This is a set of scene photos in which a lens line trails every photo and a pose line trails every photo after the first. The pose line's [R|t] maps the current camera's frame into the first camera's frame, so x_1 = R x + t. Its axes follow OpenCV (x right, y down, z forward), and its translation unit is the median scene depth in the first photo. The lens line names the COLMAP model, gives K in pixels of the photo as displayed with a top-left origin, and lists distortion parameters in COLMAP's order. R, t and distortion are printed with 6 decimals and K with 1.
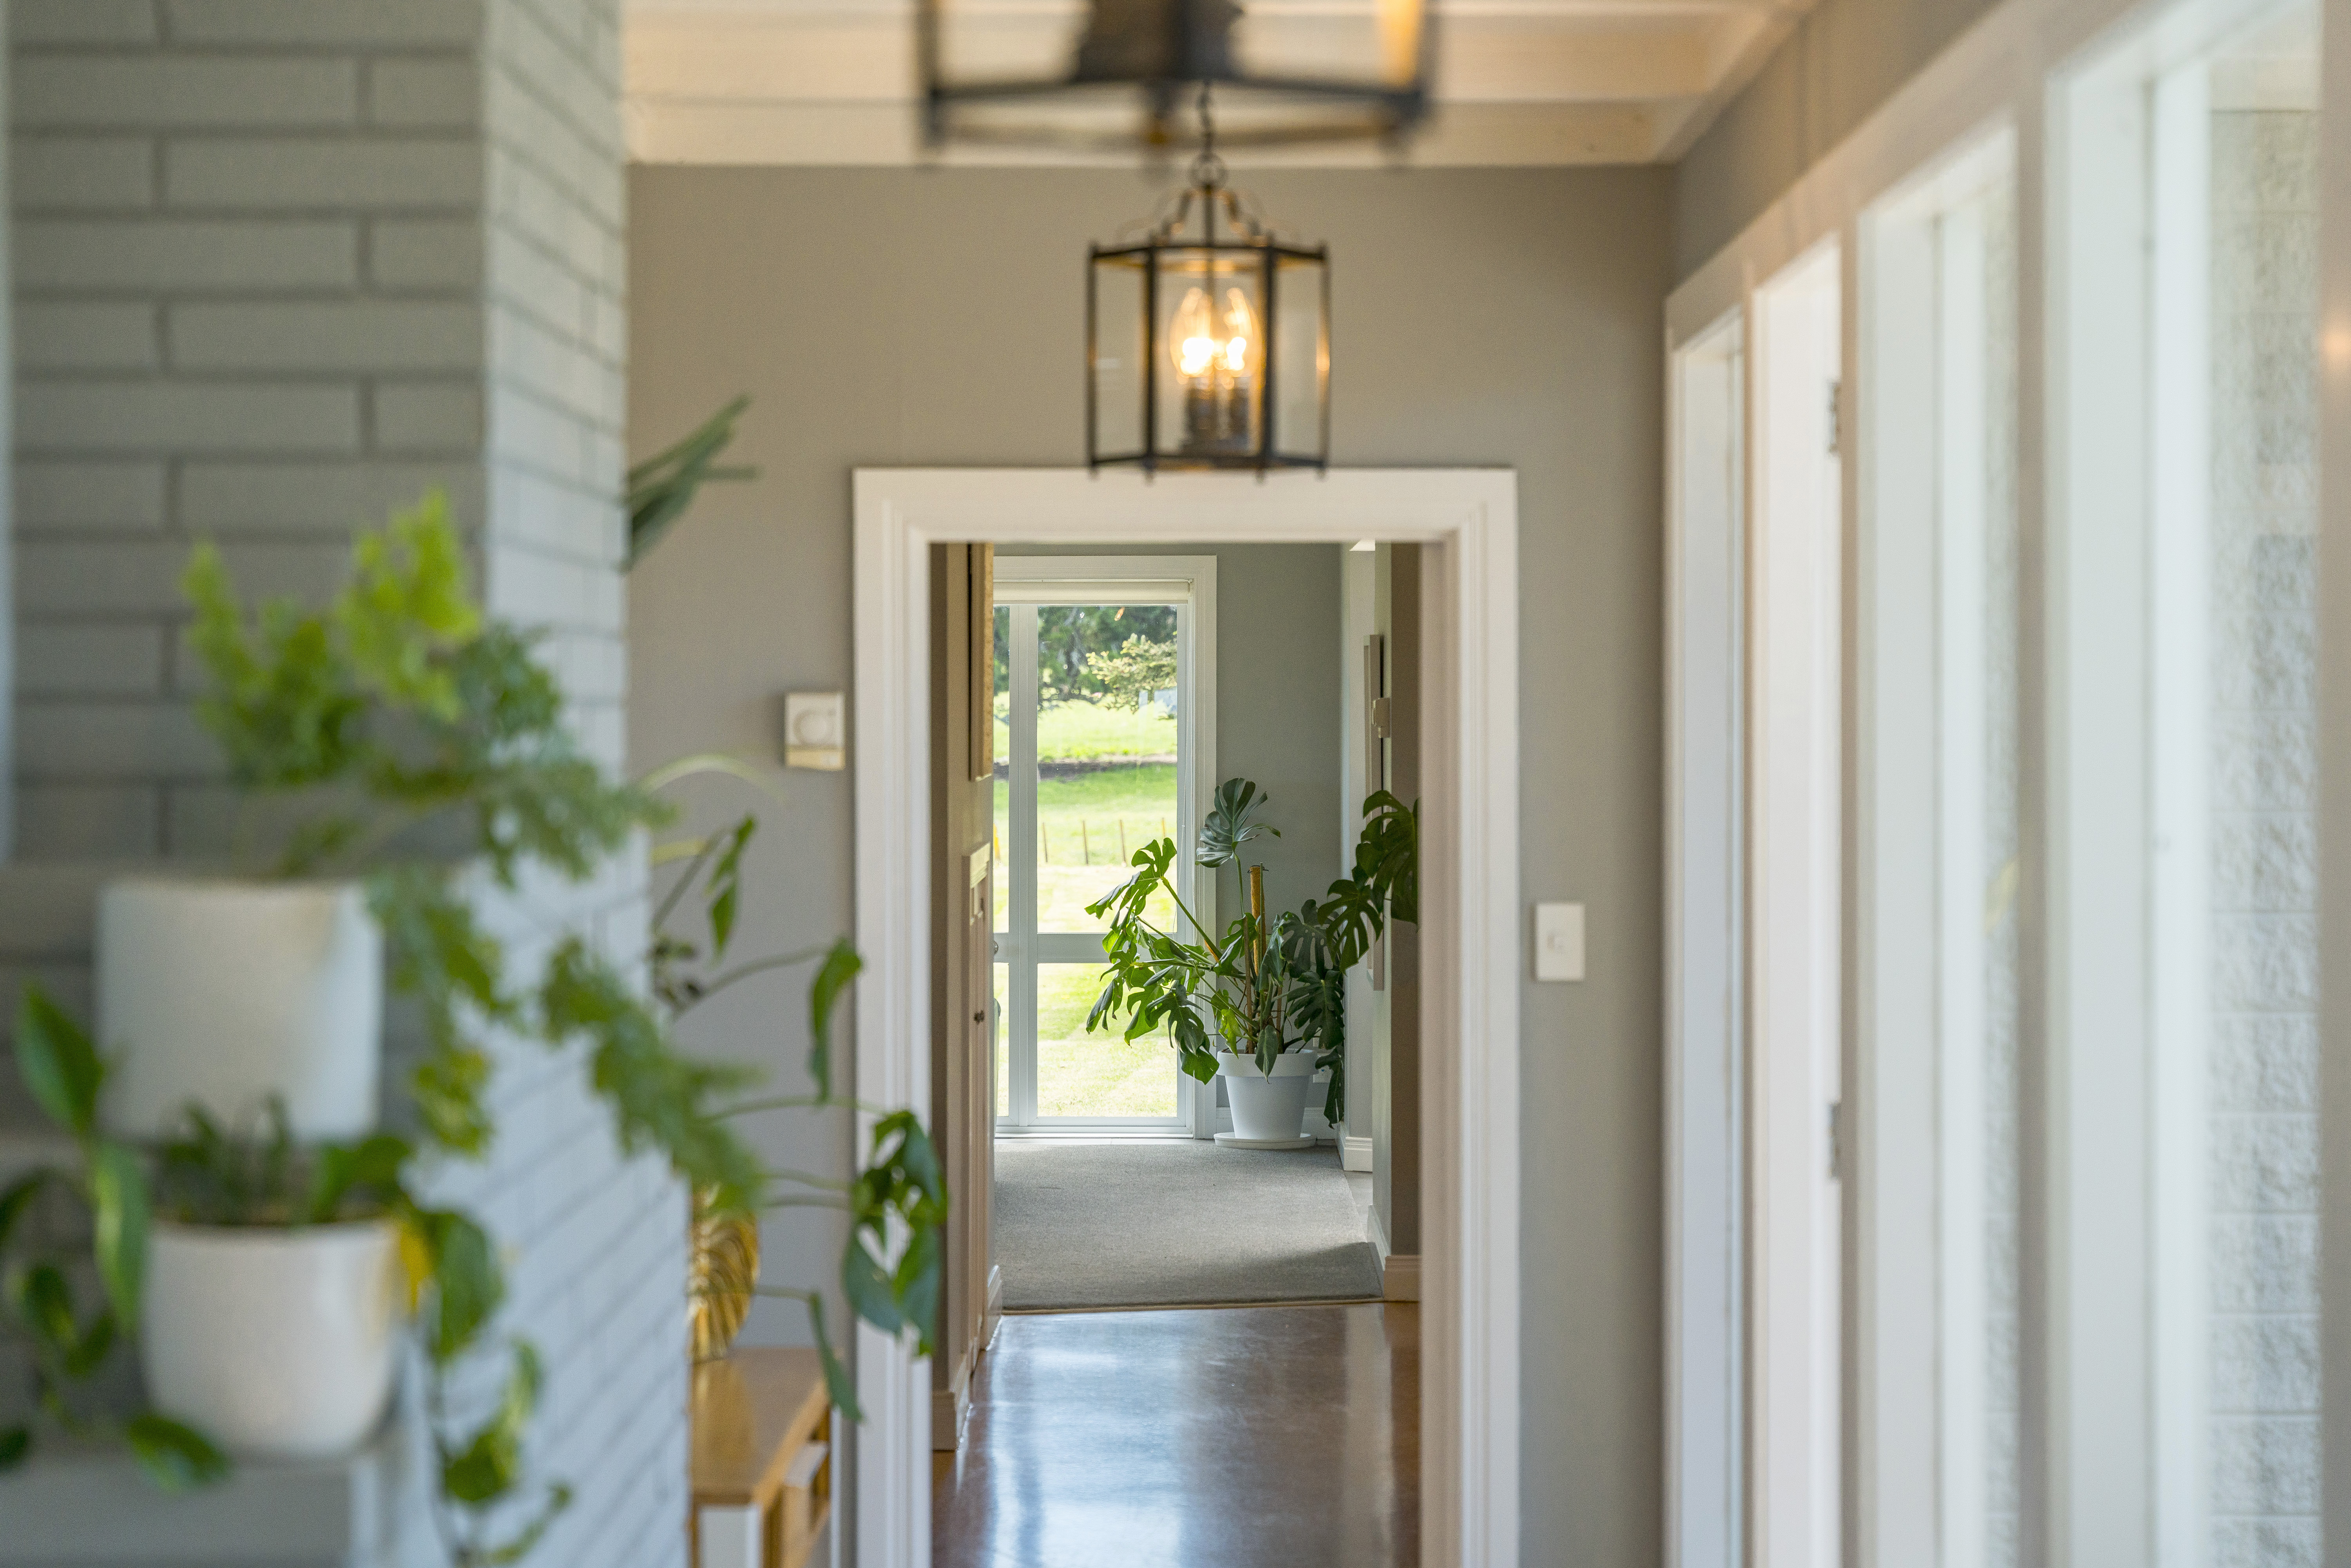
lens RADIAL K [[4748.4, 0, 1175.9], [0, 4748.4, 781.7], [0, 0, 1]] dist [0.000899, 0.000000]
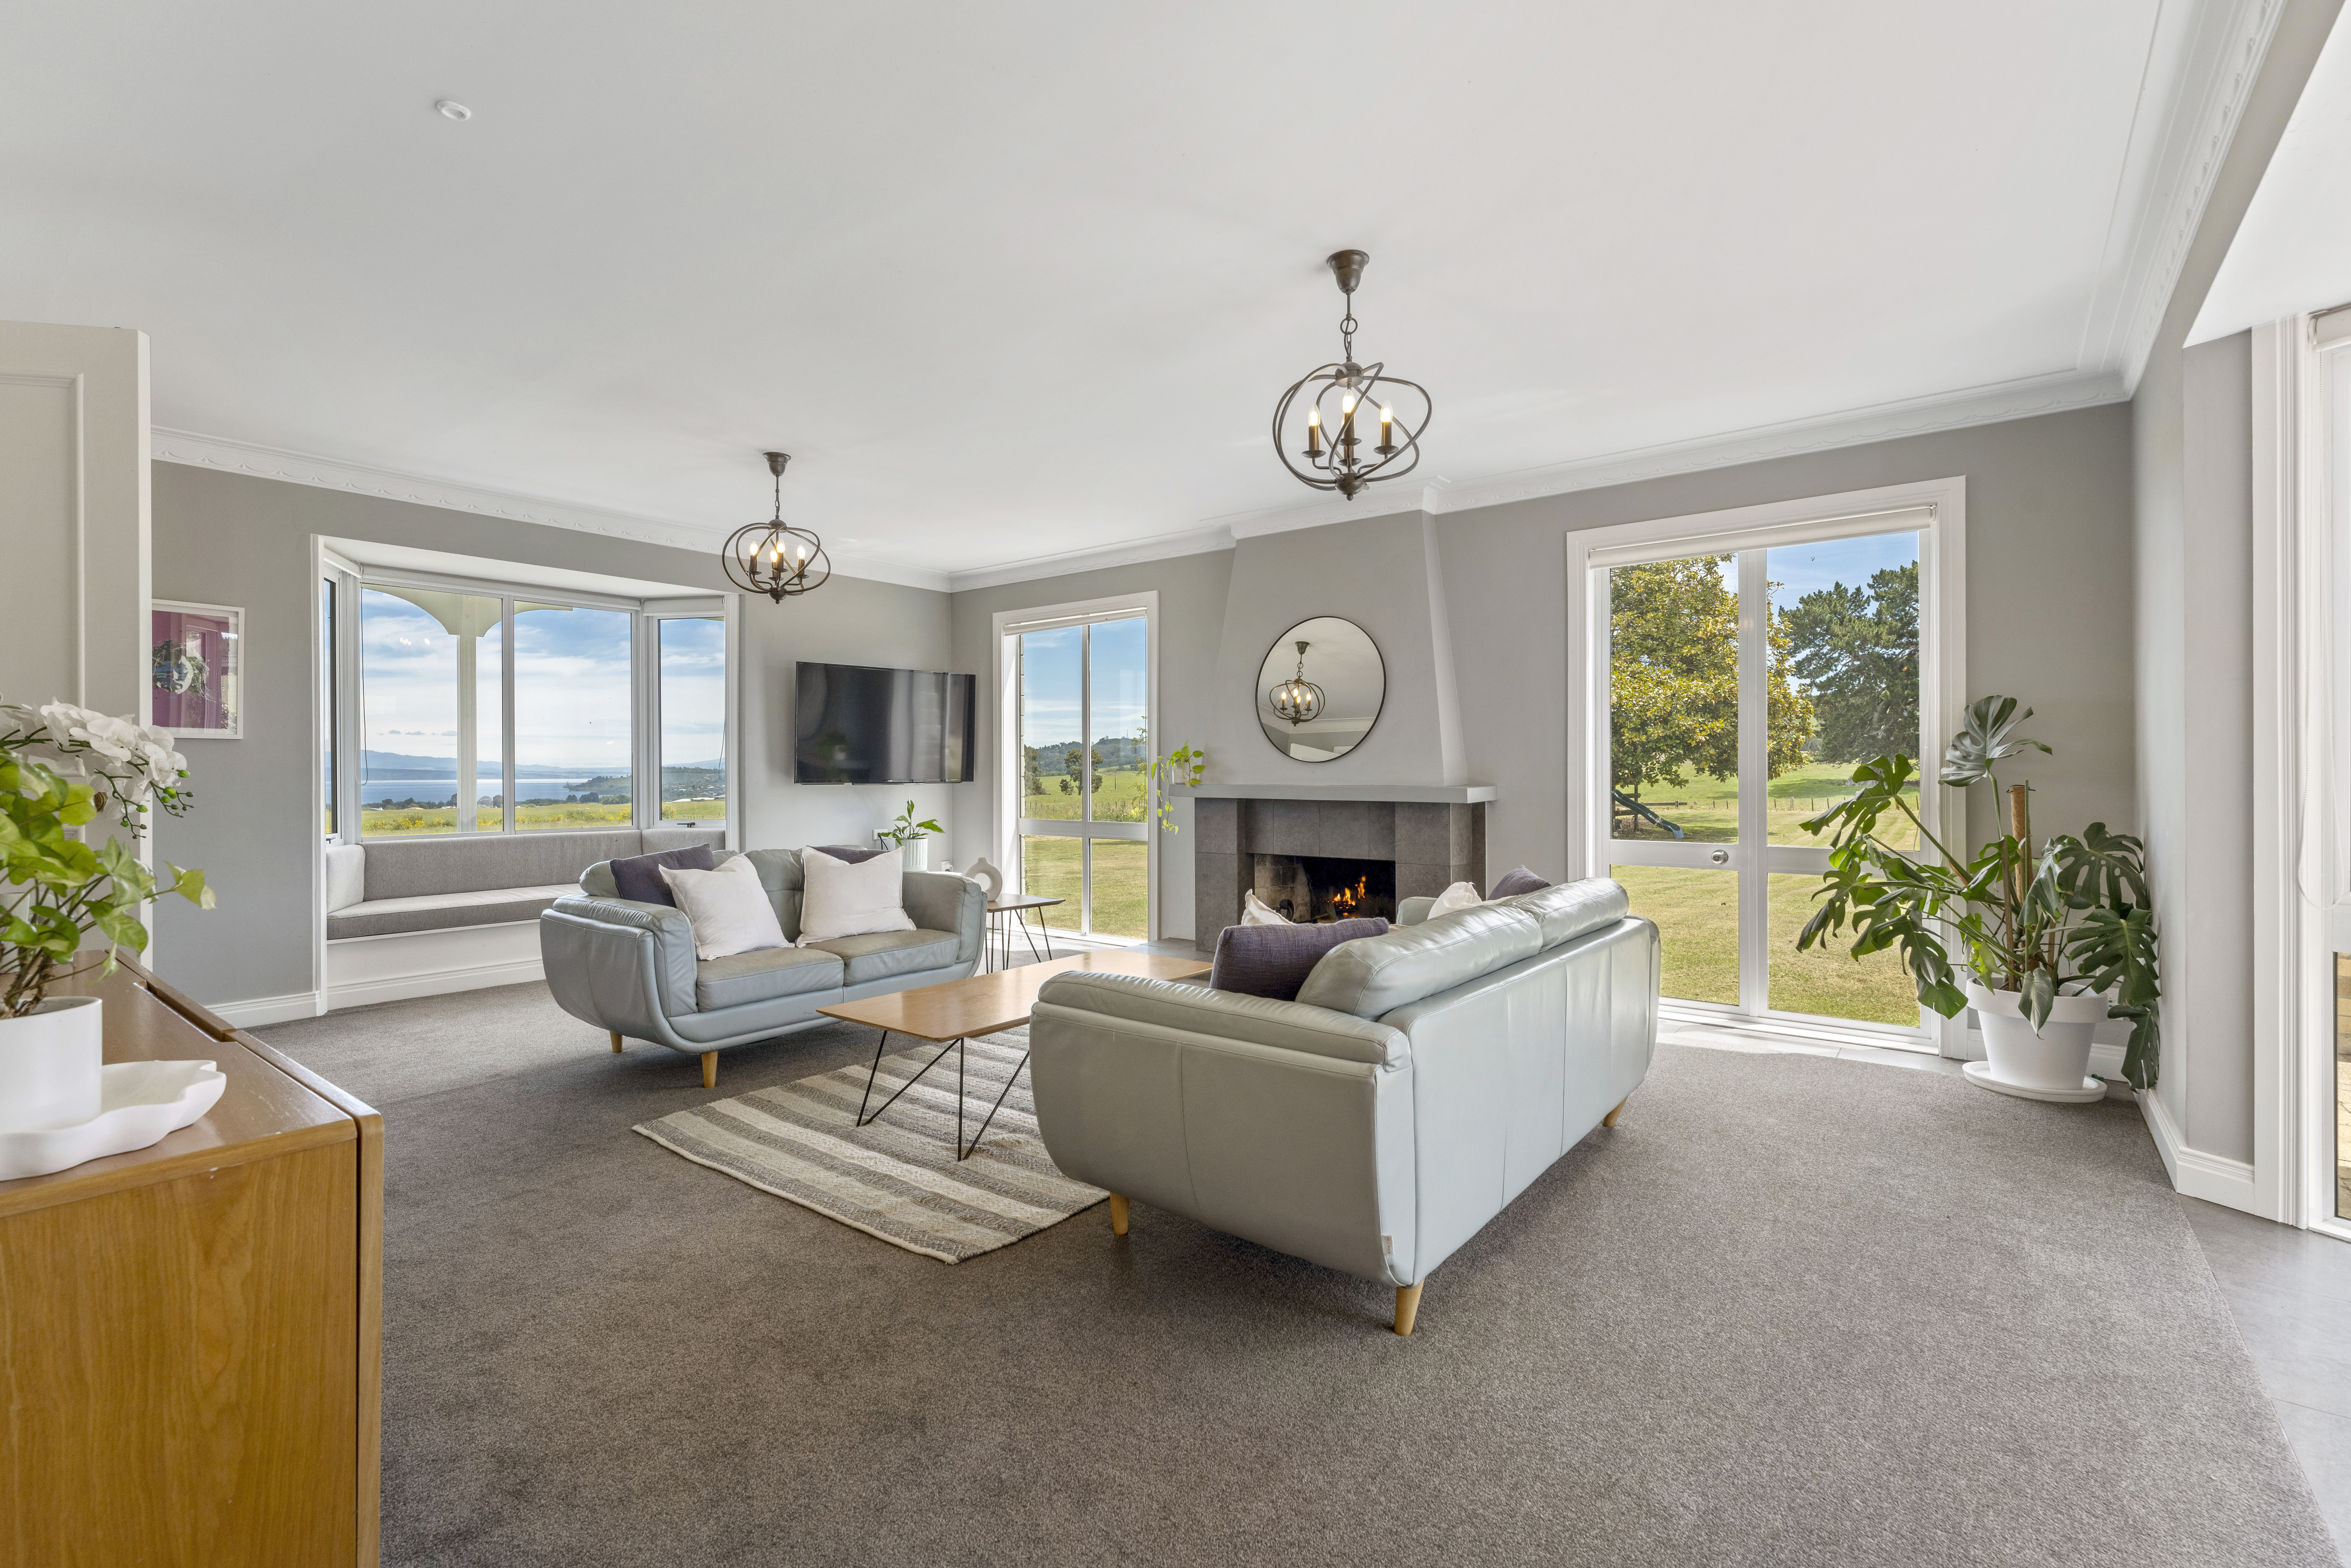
lens RADIAL K [[1033.0, 0, 1178.4], [0, 1033.0, 769.0], [0, 0, 1]] dist [0.002182, 0.000184]
pose [[0.787150, -0.005530, -0.616737, 0.012462], [-0.006674, 0.999825, -0.017483, 0.019426], [0.616725, 0.017878, 0.786975, 0.743118]]
